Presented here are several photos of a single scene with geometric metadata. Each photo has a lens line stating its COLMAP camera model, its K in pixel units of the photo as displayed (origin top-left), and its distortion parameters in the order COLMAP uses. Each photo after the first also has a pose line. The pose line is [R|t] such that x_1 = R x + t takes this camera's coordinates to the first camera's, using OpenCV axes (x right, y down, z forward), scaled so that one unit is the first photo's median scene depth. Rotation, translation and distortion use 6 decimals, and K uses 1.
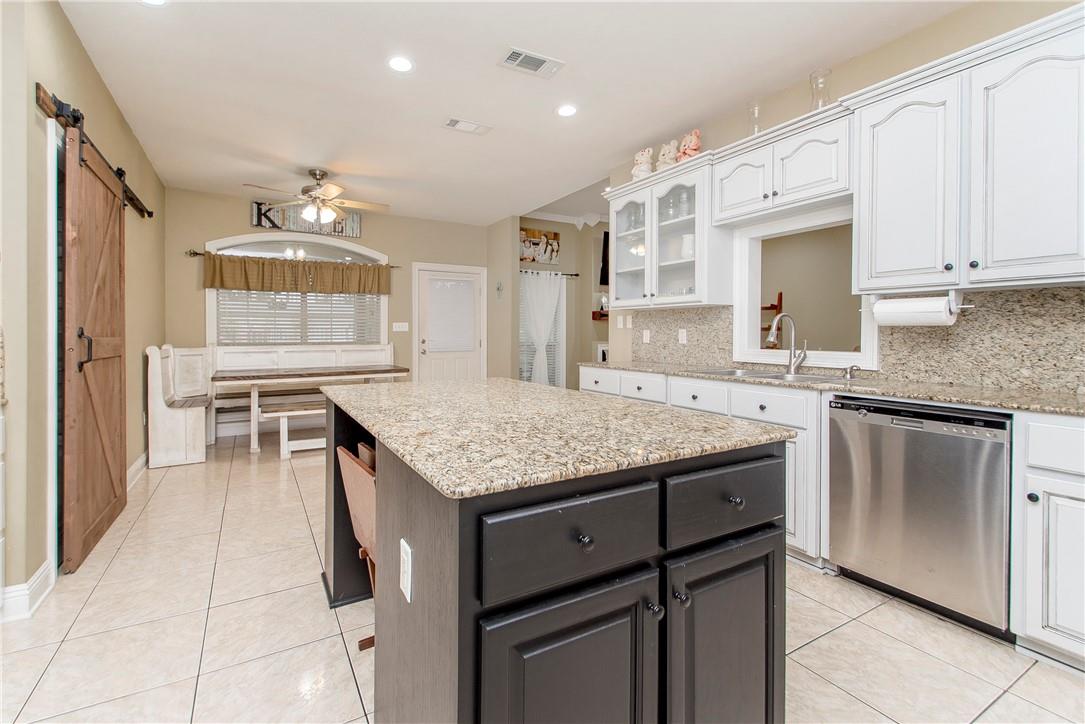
lens RADIAL K [[476.5, 0, 510.7], [0, 476.5, 338.6], [0, 0, 1]] dist [0.000458, -0.000777]
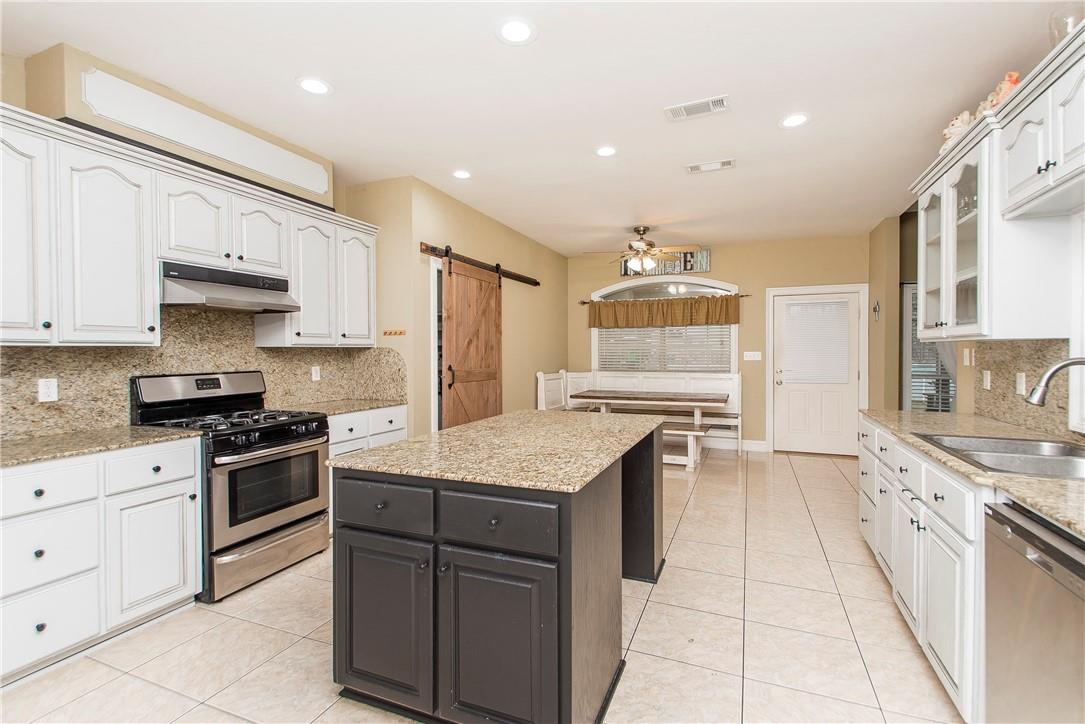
lens RADIAL K [[476.5, 0, 540.1], [0, 476.5, 356.8], [0, 0, 1]] dist [0.000458, -0.000777]
pose [[0.634763, 0.005612, -0.772687, 0.469163], [-0.007940, 0.999968, 0.000740, -0.037976], [0.772666, 0.005666, 0.634787, 0.074809]]
